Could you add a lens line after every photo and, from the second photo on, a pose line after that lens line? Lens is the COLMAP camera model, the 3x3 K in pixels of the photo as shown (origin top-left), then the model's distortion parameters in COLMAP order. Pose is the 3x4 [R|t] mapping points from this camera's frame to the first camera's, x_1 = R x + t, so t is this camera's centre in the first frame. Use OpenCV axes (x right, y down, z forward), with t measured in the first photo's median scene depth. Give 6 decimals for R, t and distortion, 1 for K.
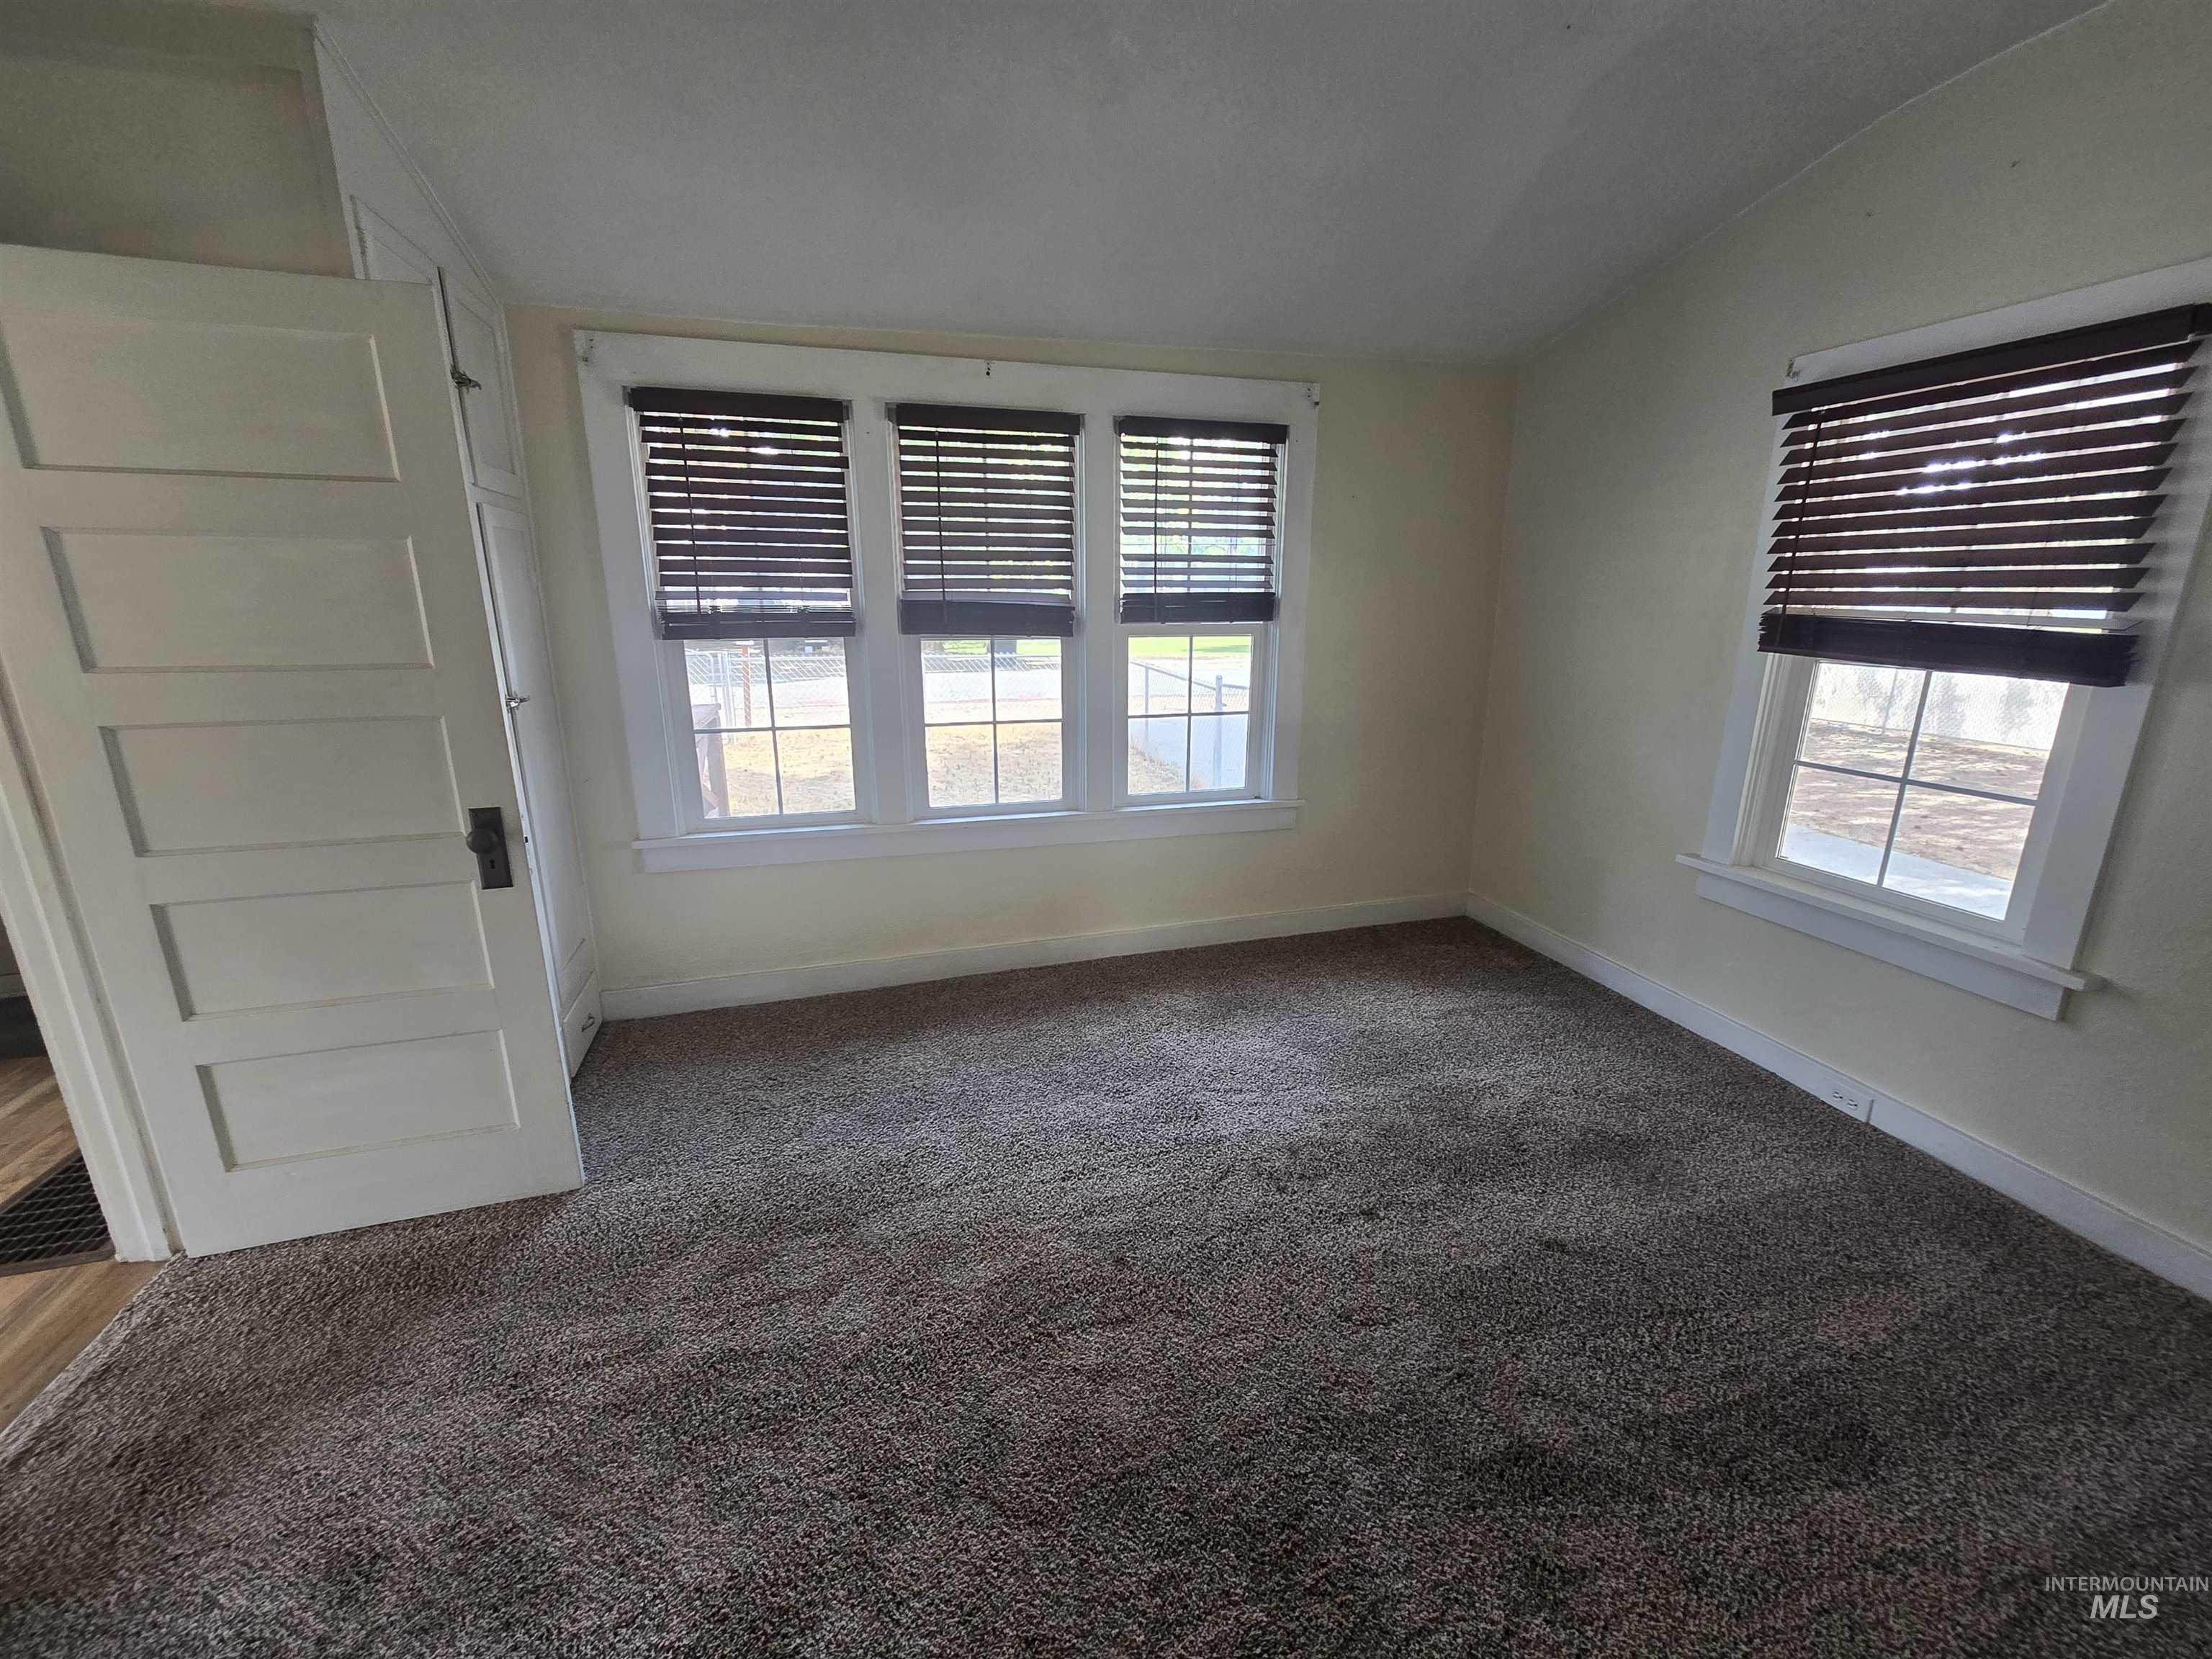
lens RADIAL K [[903.9, 0, 1097.2], [0, 903.9, 841.3], [0, 0, 1]] dist [0.001147, -0.000588]
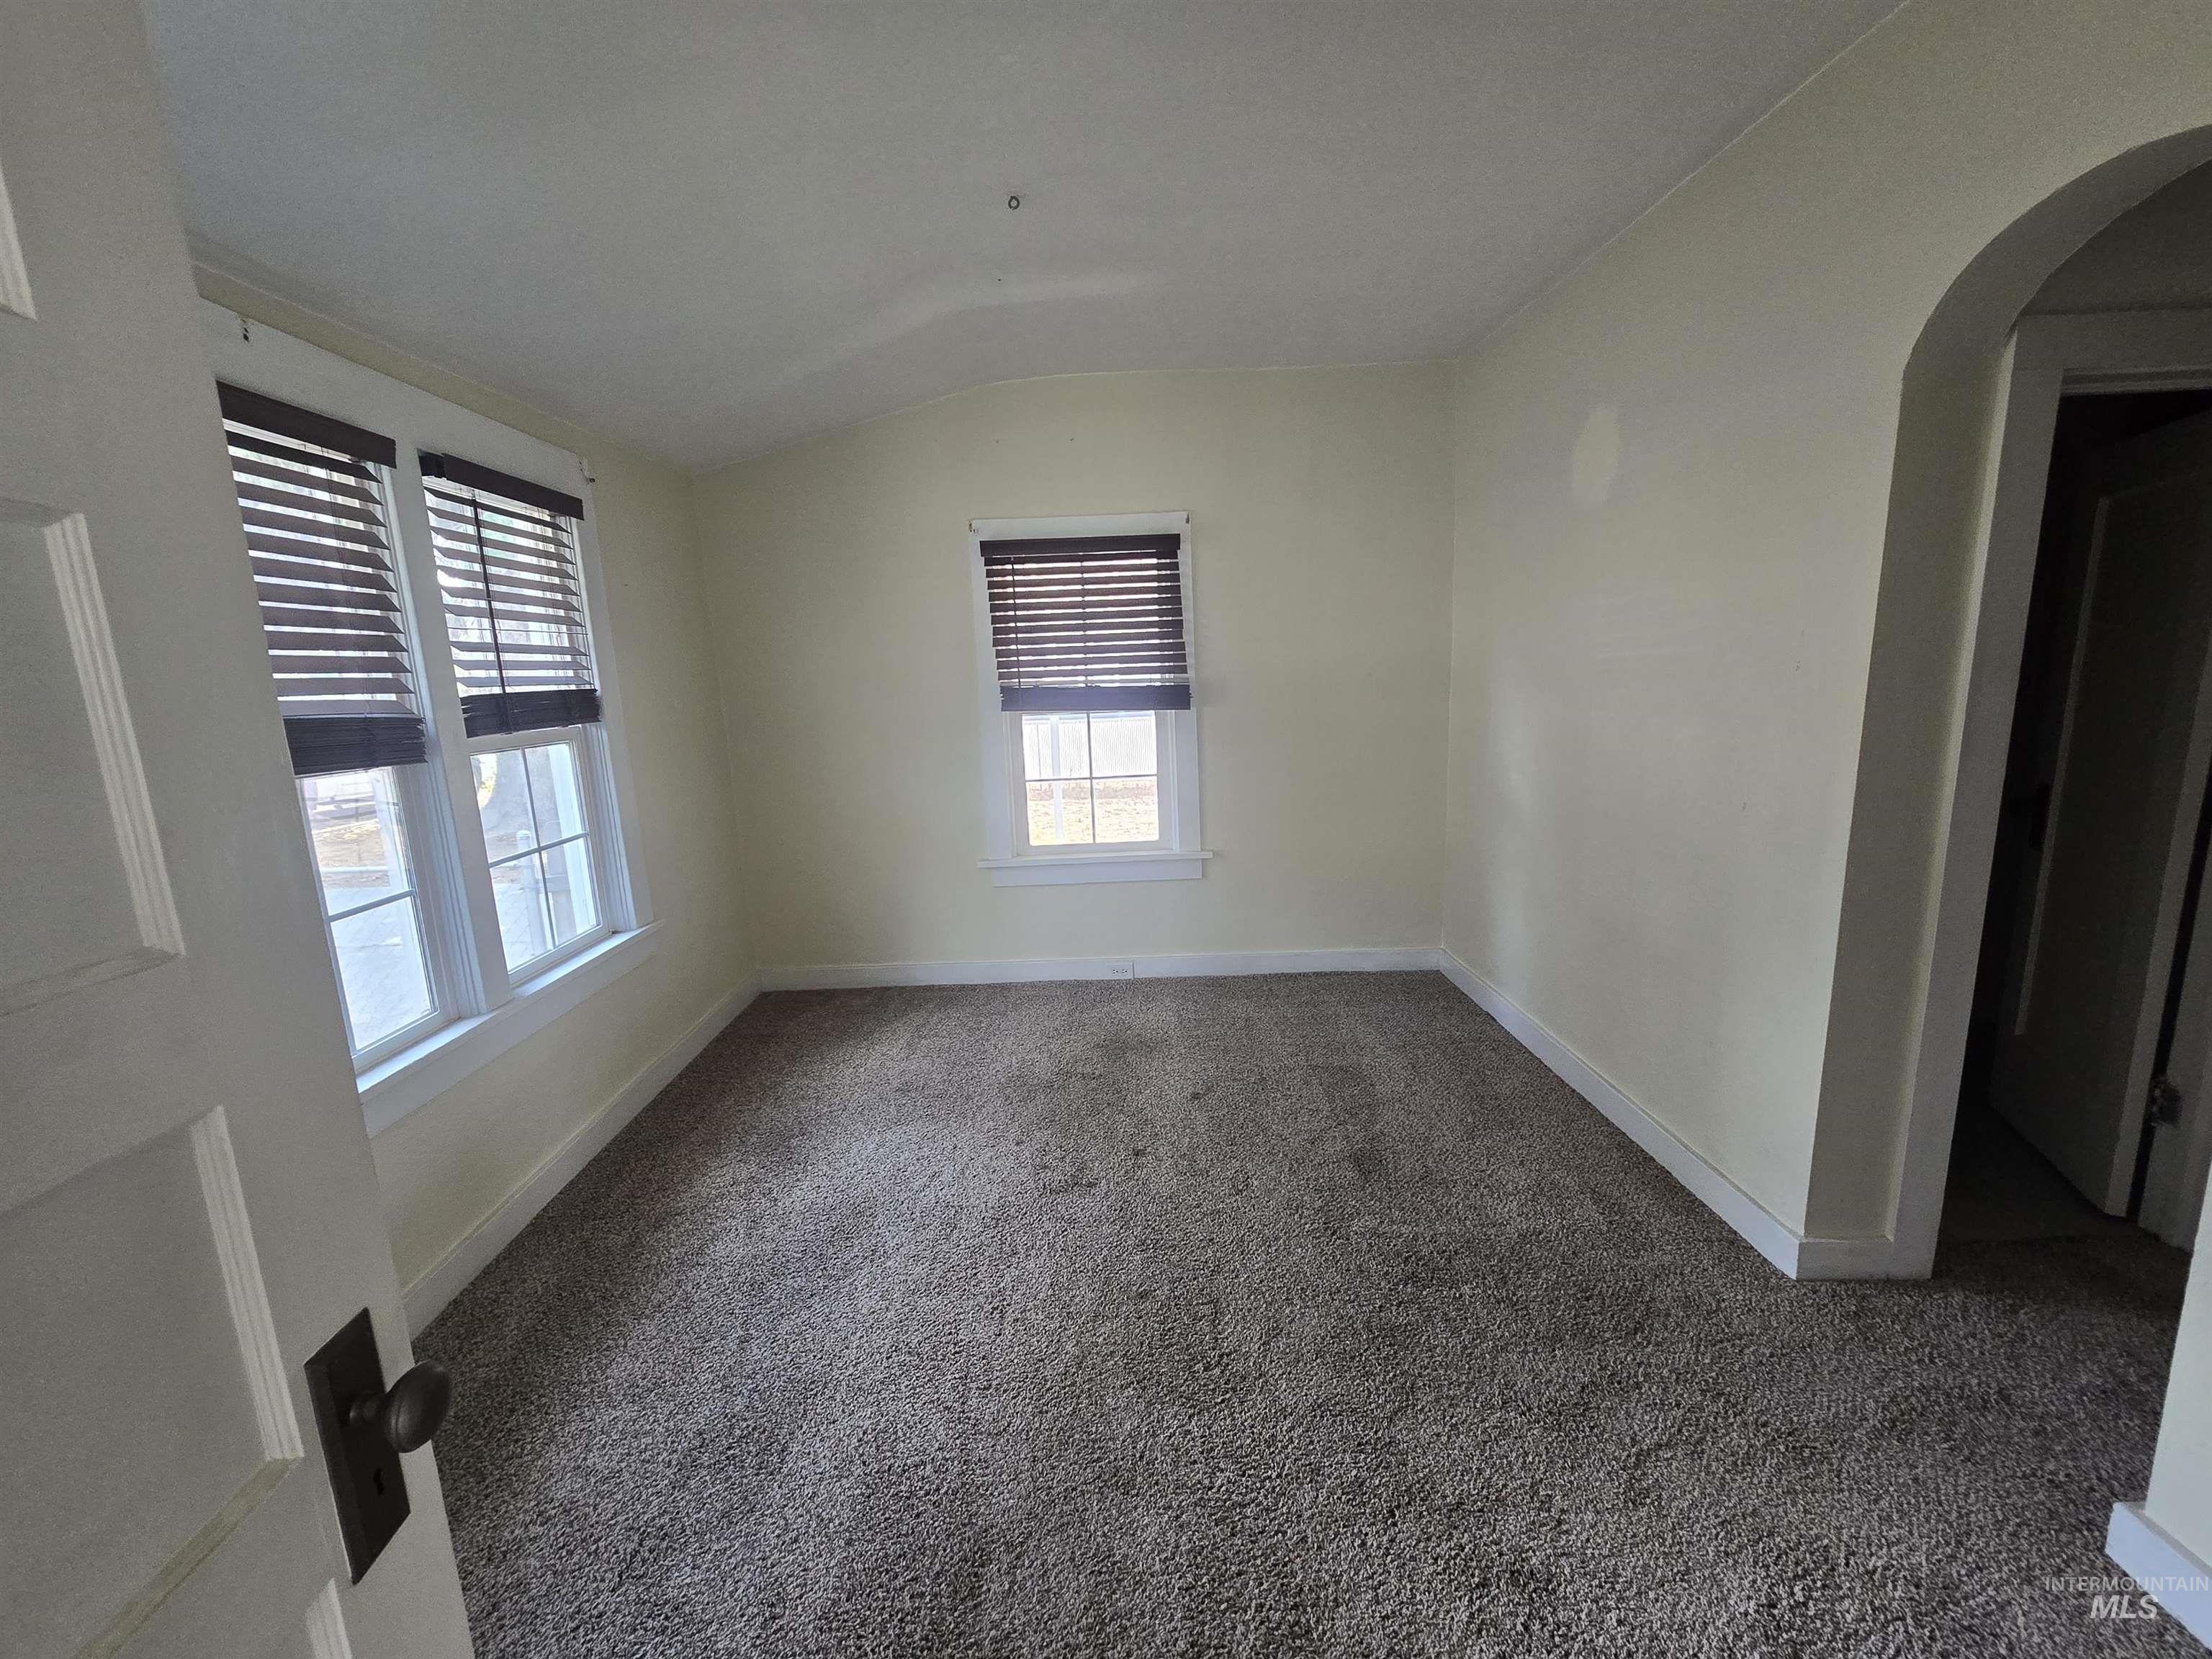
lens RADIAL K [[902.3, 0, 1111.4], [0, 902.3, 834.7], [0, 0, 1]] dist [-0.002052, -0.000363]
pose [[0.267780, -0.186367, 0.945284, -0.551414], [0.295424, 0.949737, 0.103557, -0.100599], [-0.917071, 0.251529, 0.309378, 0.366581]]
